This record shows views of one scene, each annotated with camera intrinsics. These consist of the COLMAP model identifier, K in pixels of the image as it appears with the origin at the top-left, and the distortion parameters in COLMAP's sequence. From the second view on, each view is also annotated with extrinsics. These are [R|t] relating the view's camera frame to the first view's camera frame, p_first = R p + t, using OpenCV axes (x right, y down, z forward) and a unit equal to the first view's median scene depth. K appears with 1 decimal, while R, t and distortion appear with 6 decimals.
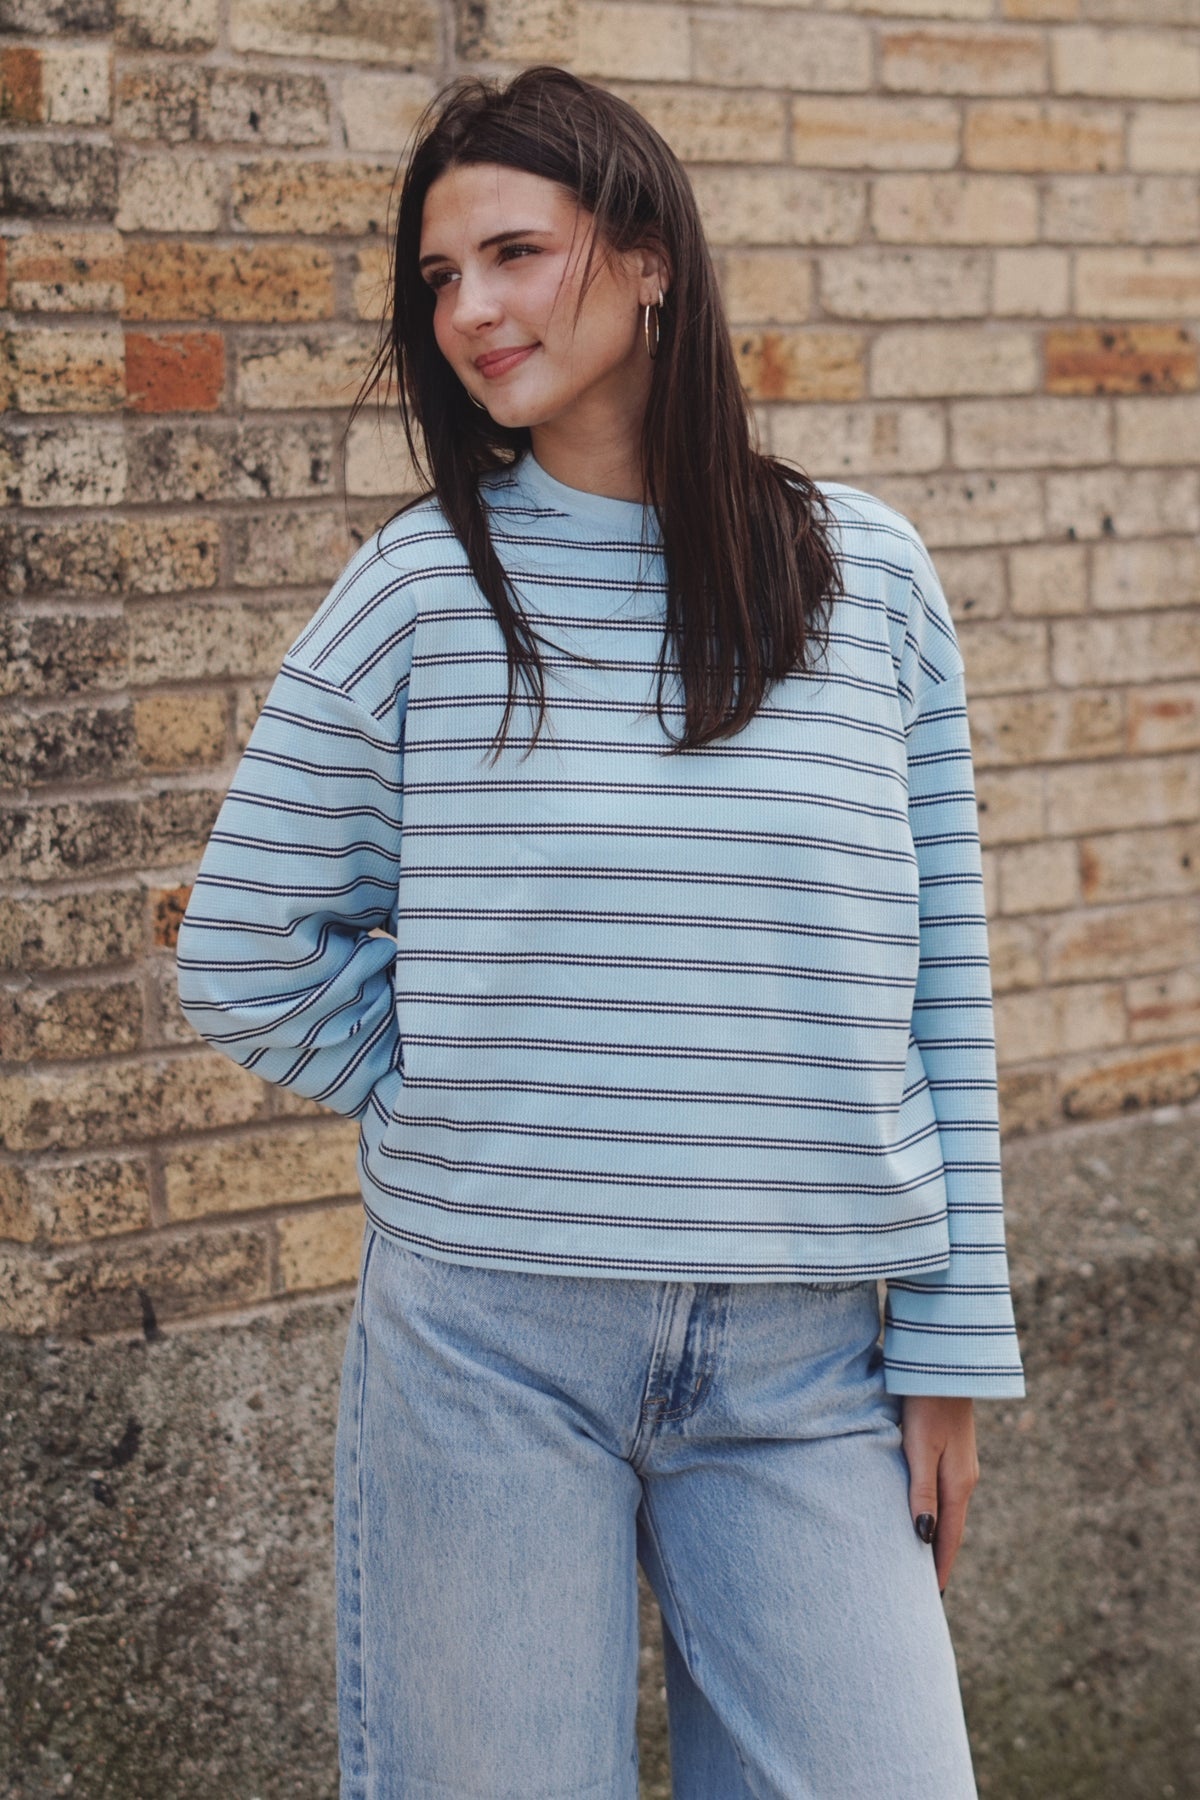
lens RADIAL K [[4355.3, 0, 600.0], [0, 4355.3, 895.6], [0, 0, 1]] dist [-0.031632, 0.000000]
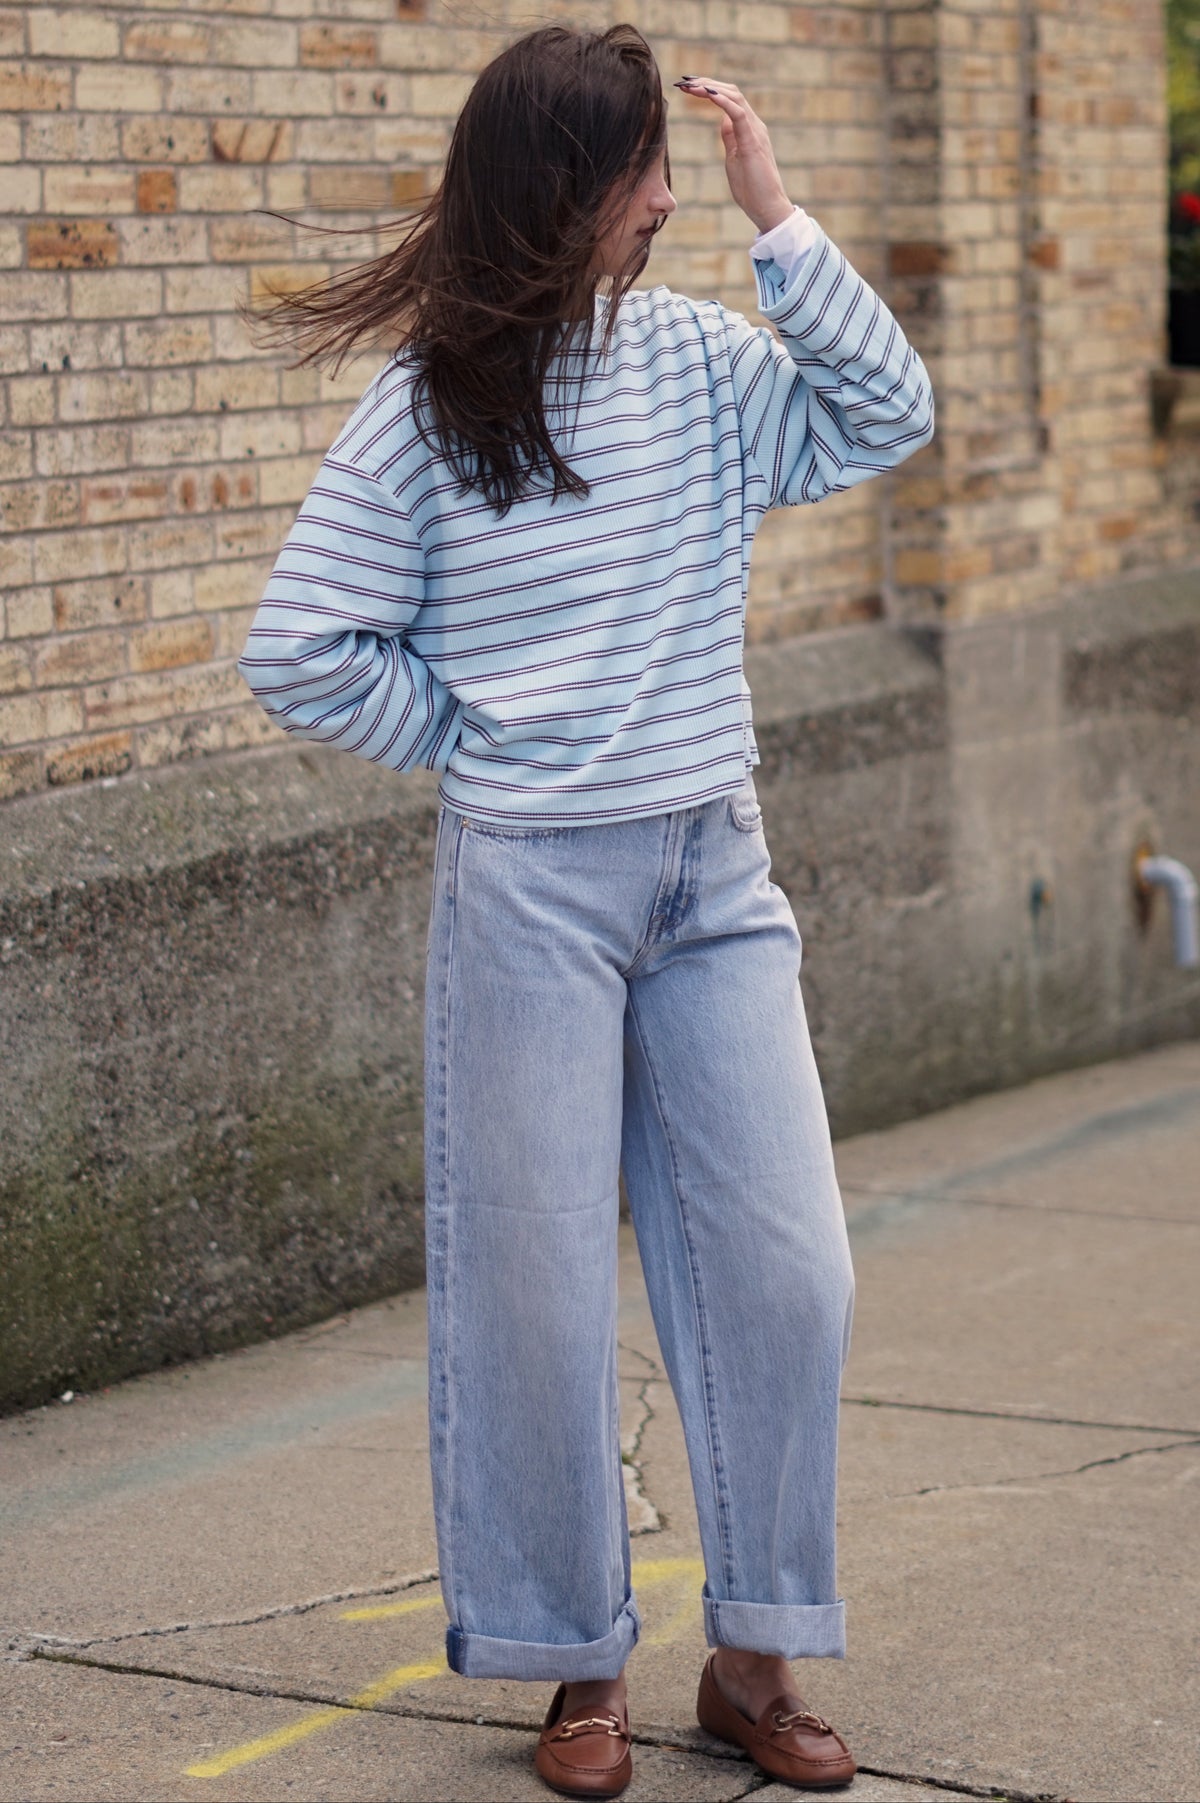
lens RADIAL K [[4362.5, 0, 599.3], [0, 4362.5, 903.1], [0, 0, 1]] dist [-0.031632, 0.000000]
pose [[0.933101, -0.042120, 0.357140, -0.235554], [0.028775, 0.998678, 0.042600, 0.034960], [-0.358462, -0.029474, 0.933079, -0.387528]]
